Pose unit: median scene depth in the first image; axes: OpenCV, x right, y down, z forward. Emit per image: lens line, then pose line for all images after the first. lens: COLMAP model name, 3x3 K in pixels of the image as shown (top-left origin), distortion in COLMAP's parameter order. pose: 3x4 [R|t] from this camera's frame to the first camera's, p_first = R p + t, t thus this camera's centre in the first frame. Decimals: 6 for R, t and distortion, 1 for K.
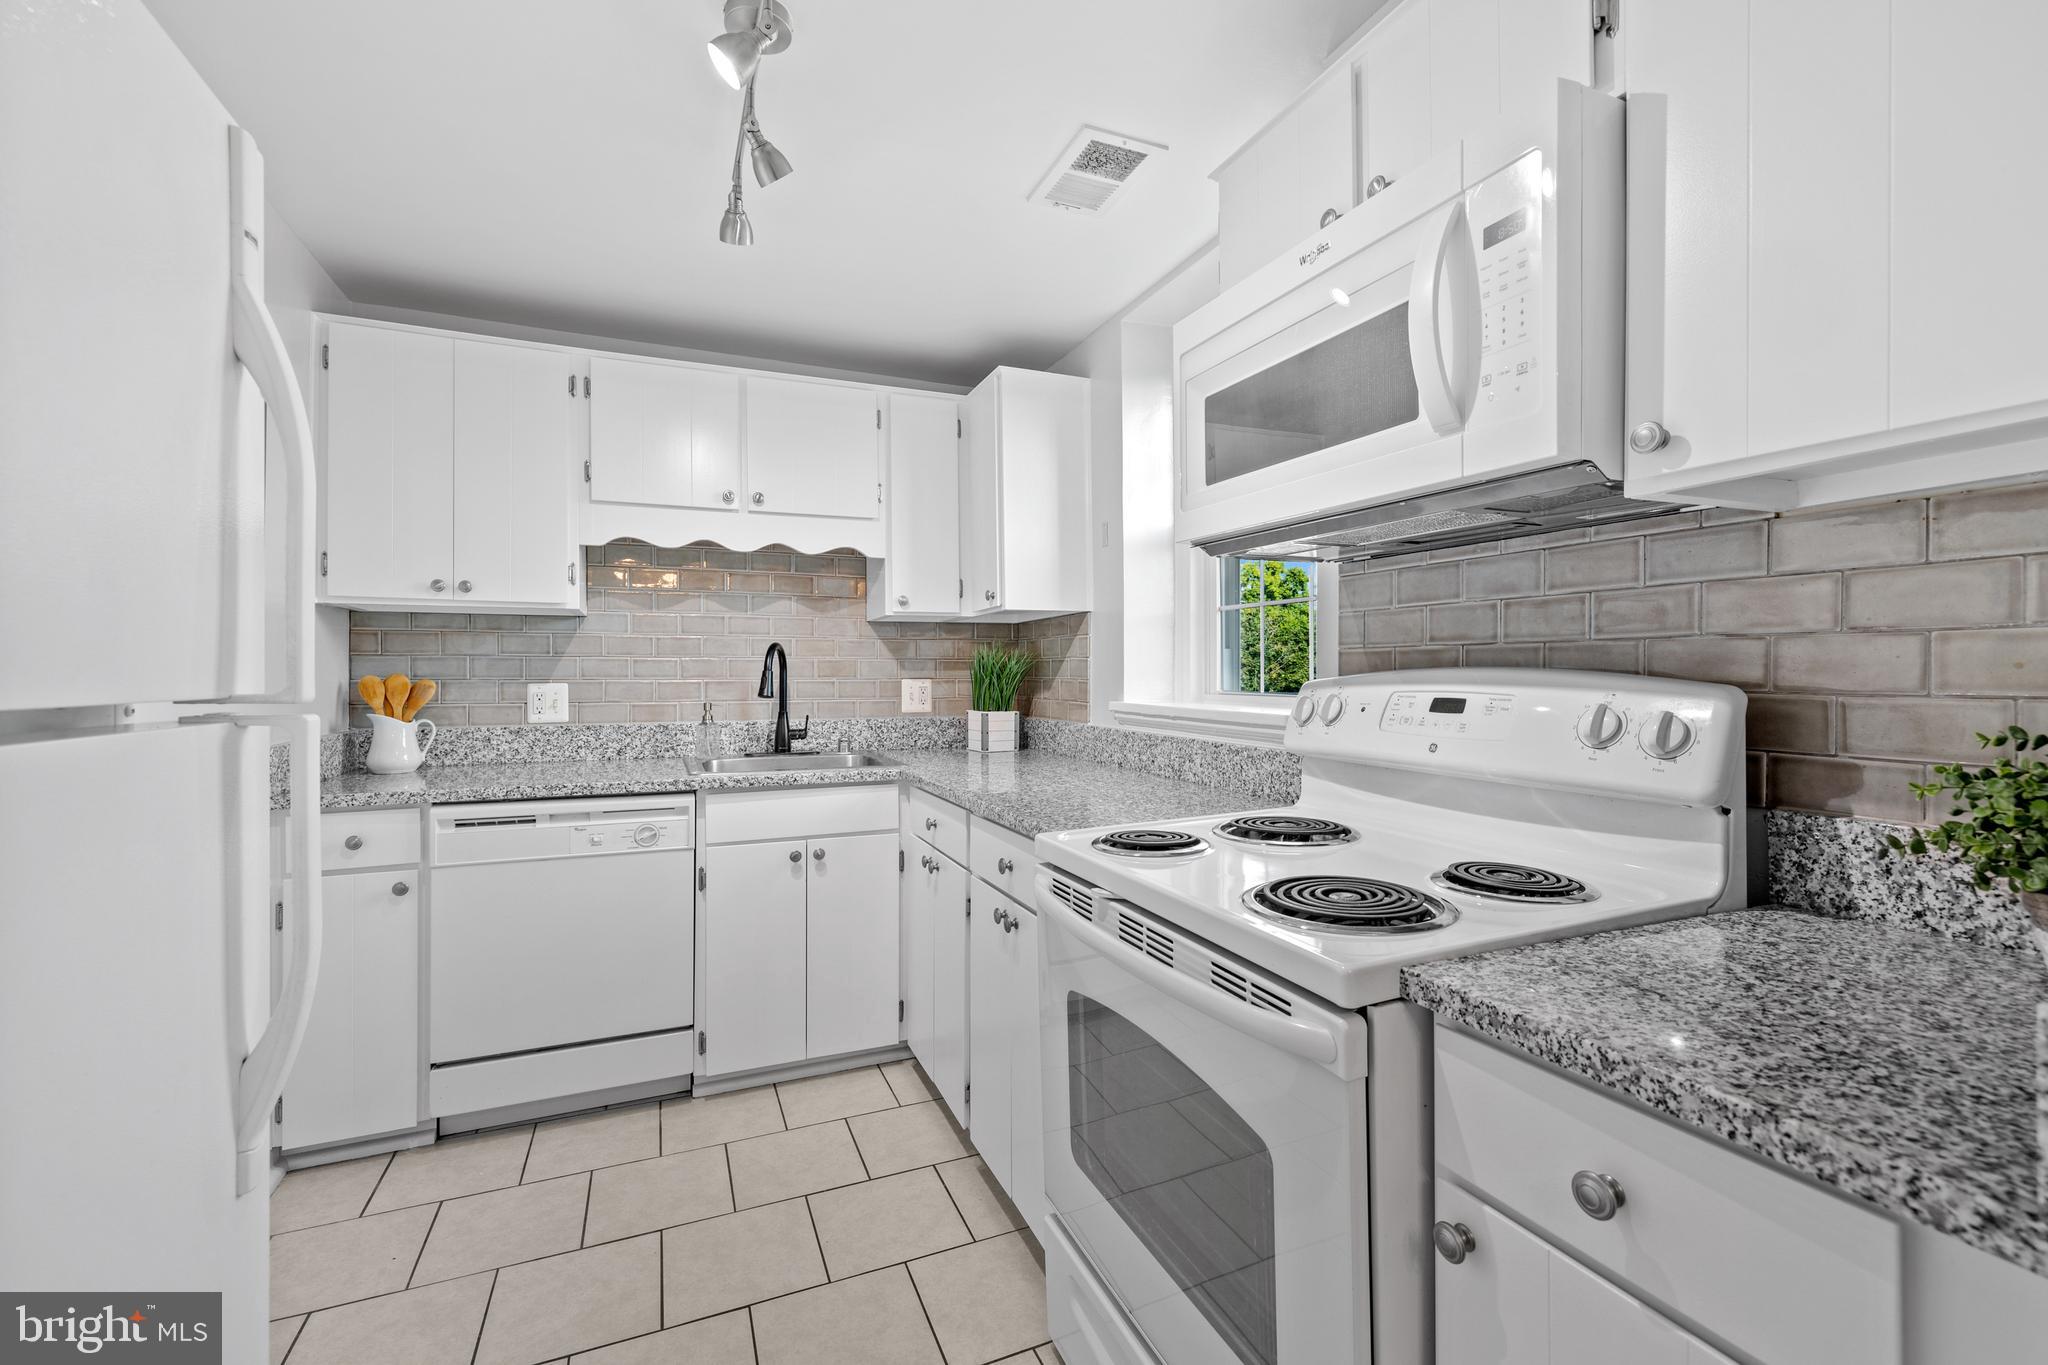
lens RADIAL K [[872.8, 0, 1042.4], [0, 872.8, 676.4], [0, 0, 1]] dist [0.000329, -0.000287]
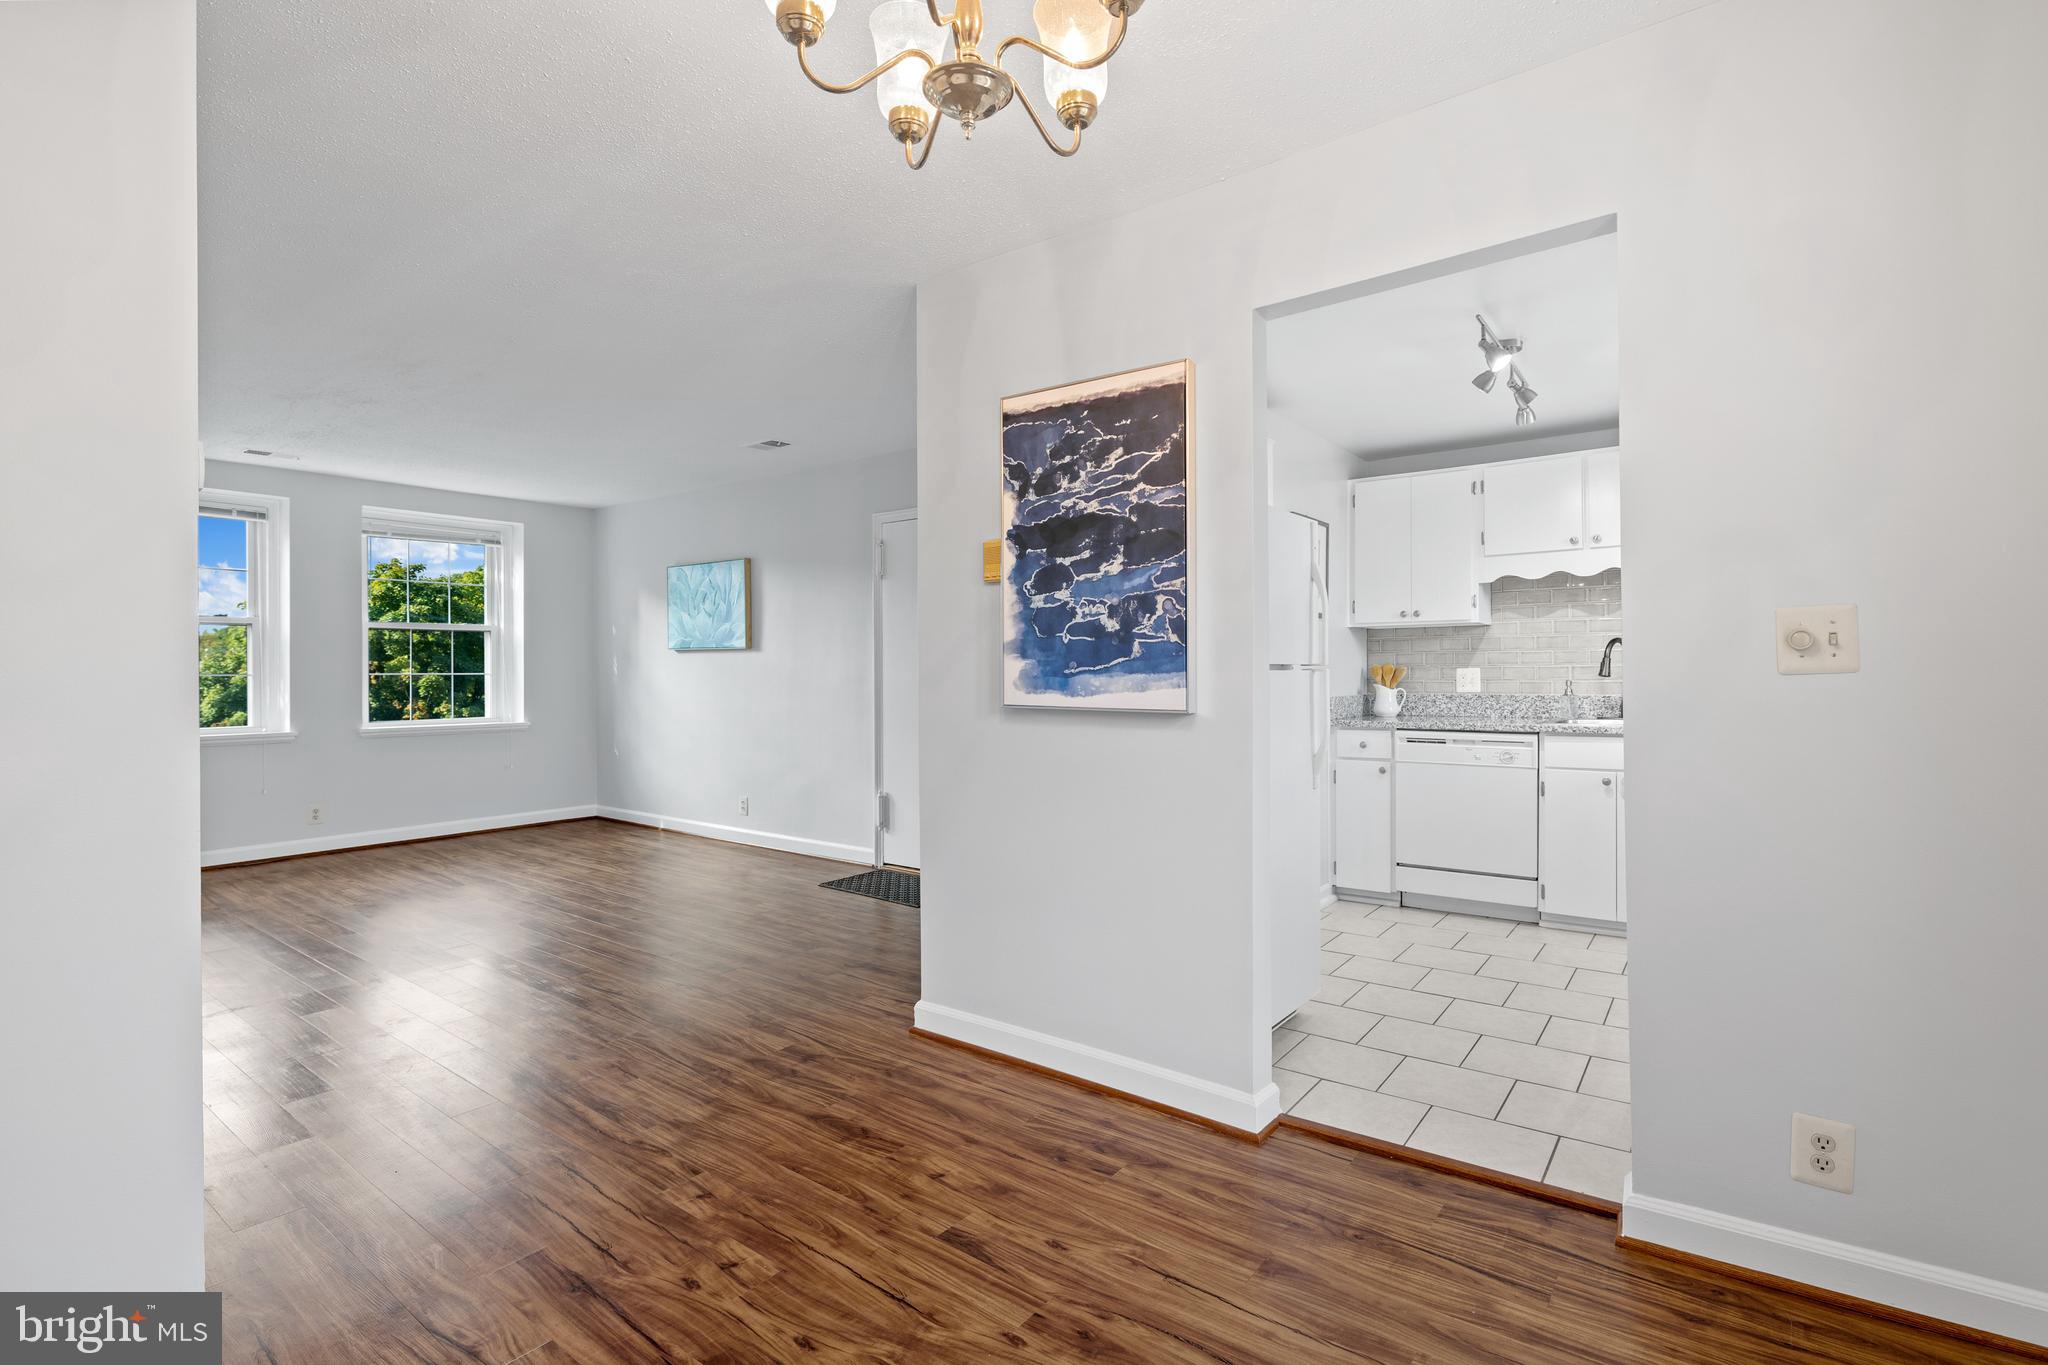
lens RADIAL K [[971.9, 0, 1020.7], [0, 971.9, 681.3], [0, 0, 1]] dist [-0.004331, -0.001032]
pose [[0.491926, 0.003942, -0.870628, 0.781033], [0.007479, 0.999934, 0.008753, 0.014685], [0.870605, -0.010817, 0.491864, -0.800266]]
